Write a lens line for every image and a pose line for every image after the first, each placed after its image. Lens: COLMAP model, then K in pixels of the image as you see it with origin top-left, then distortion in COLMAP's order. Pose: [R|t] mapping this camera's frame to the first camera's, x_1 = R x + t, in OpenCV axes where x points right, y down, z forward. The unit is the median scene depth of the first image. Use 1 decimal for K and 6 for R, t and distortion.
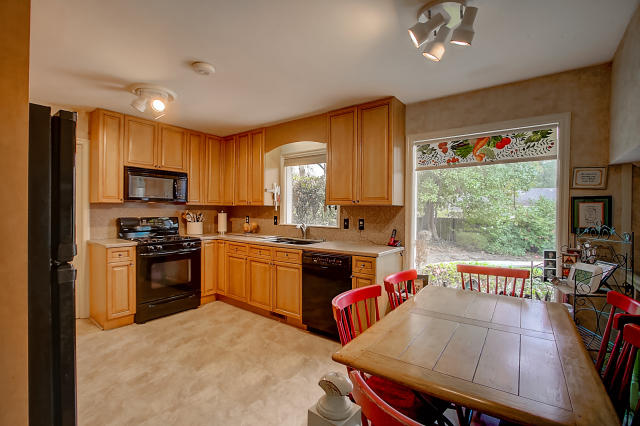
lens RADIAL K [[294.5, 0, 321.8], [0, 294.5, 211.8], [0, 0, 1]] dist [0.008495, 0.000323]
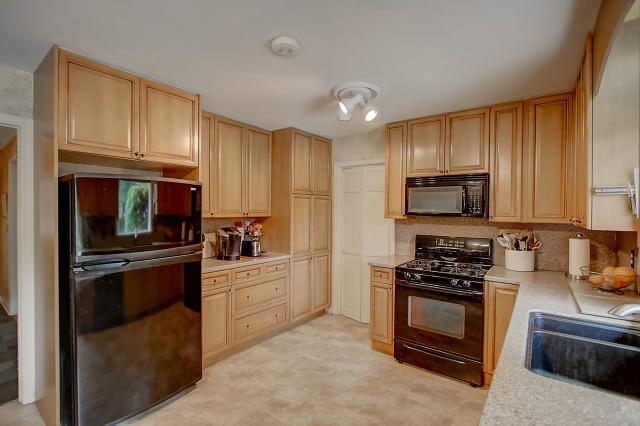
lens RADIAL K [[294.5, 0, 320.1], [0, 294.5, 214.8], [0, 0, 1]] dist [0.008495, 0.000323]
pose [[-0.019956, 0.008301, -0.999766, 0.233527], [-0.006780, 0.999941, 0.008438, -0.048838], [0.999778, 0.006946, -0.019898, 0.750934]]
